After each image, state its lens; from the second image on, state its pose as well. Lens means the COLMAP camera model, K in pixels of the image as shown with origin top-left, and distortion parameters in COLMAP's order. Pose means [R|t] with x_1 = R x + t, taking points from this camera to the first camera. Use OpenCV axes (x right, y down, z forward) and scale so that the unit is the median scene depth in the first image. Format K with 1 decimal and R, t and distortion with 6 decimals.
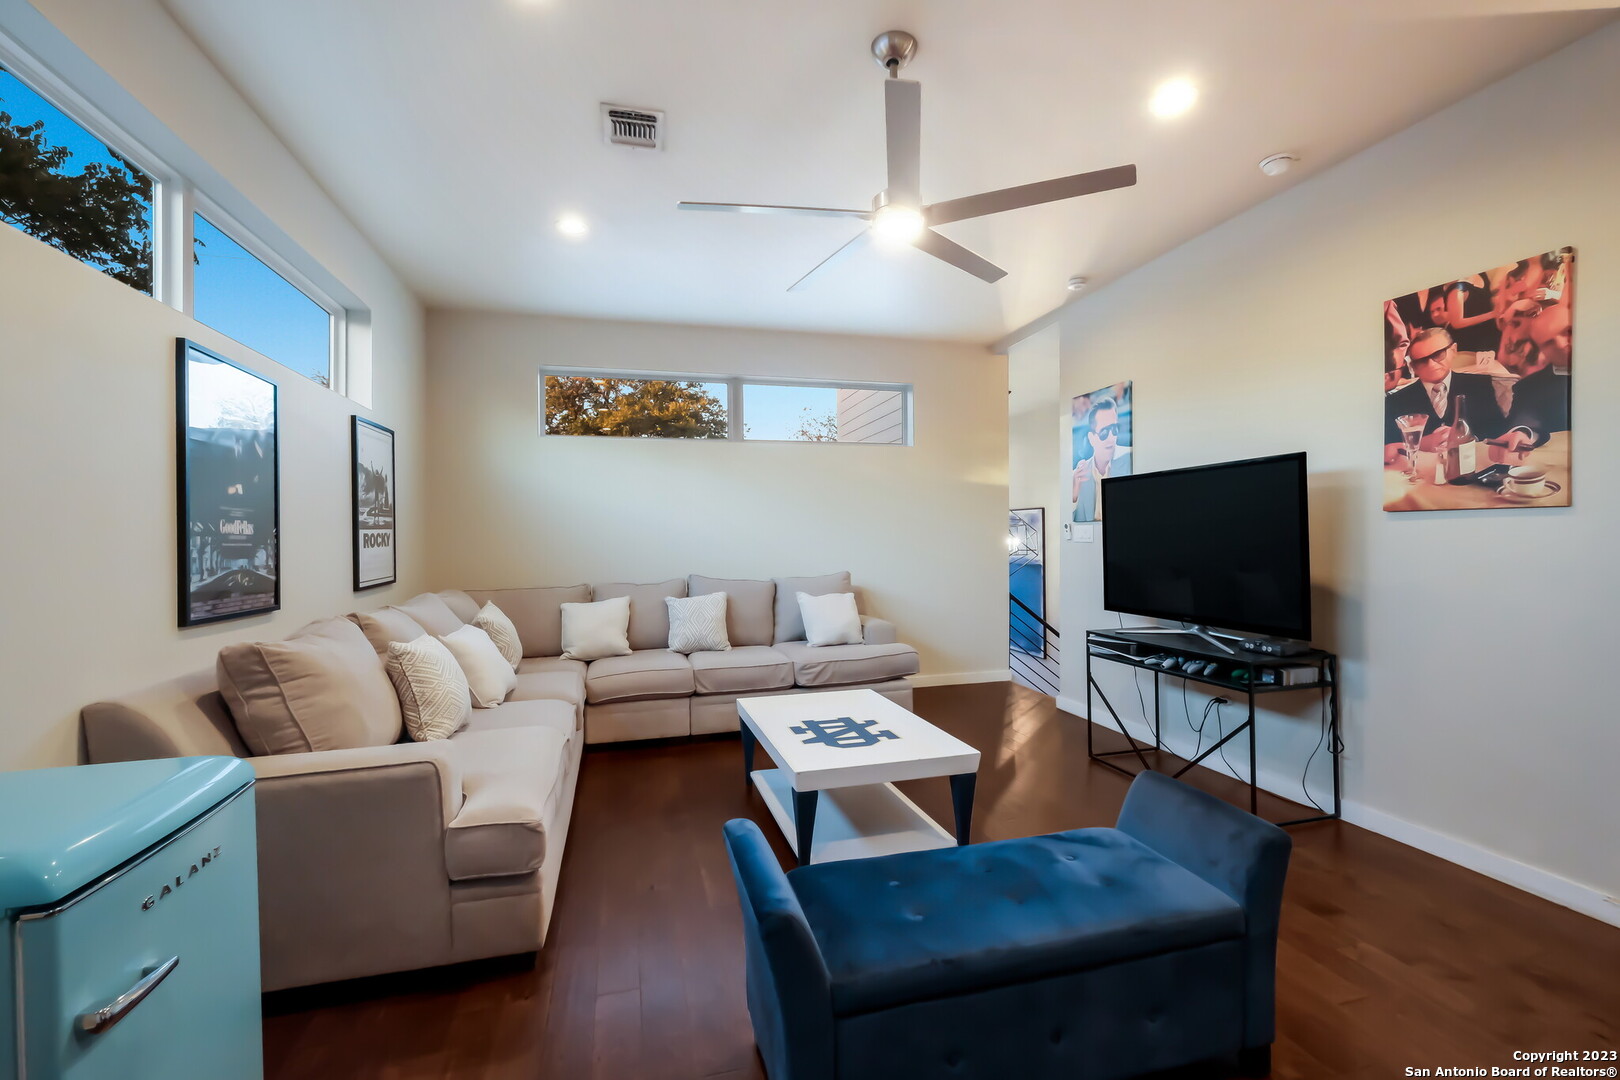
lens RADIAL K [[696.4, 0, 810.2], [0, 696.4, 536.4], [0, 0, 1]] dist [0.000386, 0.000623]
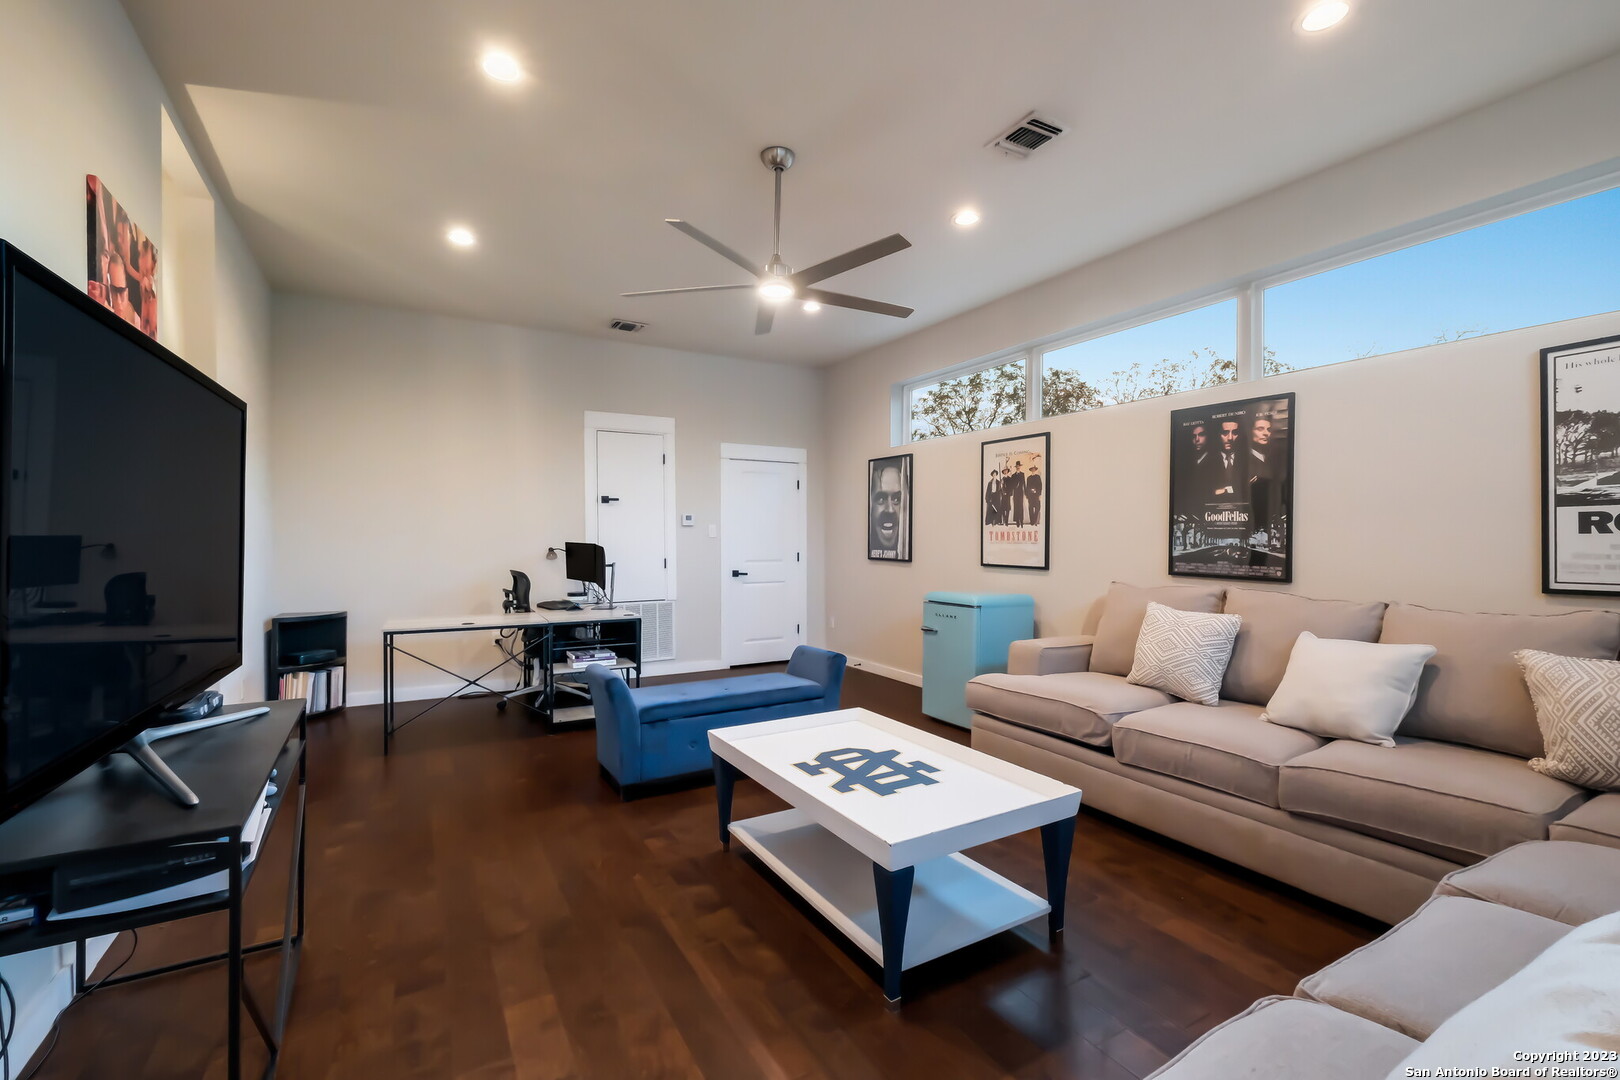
lens RADIAL K [[696.4, 0, 813.7], [0, 696.4, 536.4], [0, 0, 1]] dist [0.000386, 0.000623]
pose [[-0.964529, 0.003719, -0.263951, 0.327030], [0.002256, 0.999980, 0.005847, 0.015078], [0.263967, 0.005044, -0.964518, 1.828036]]
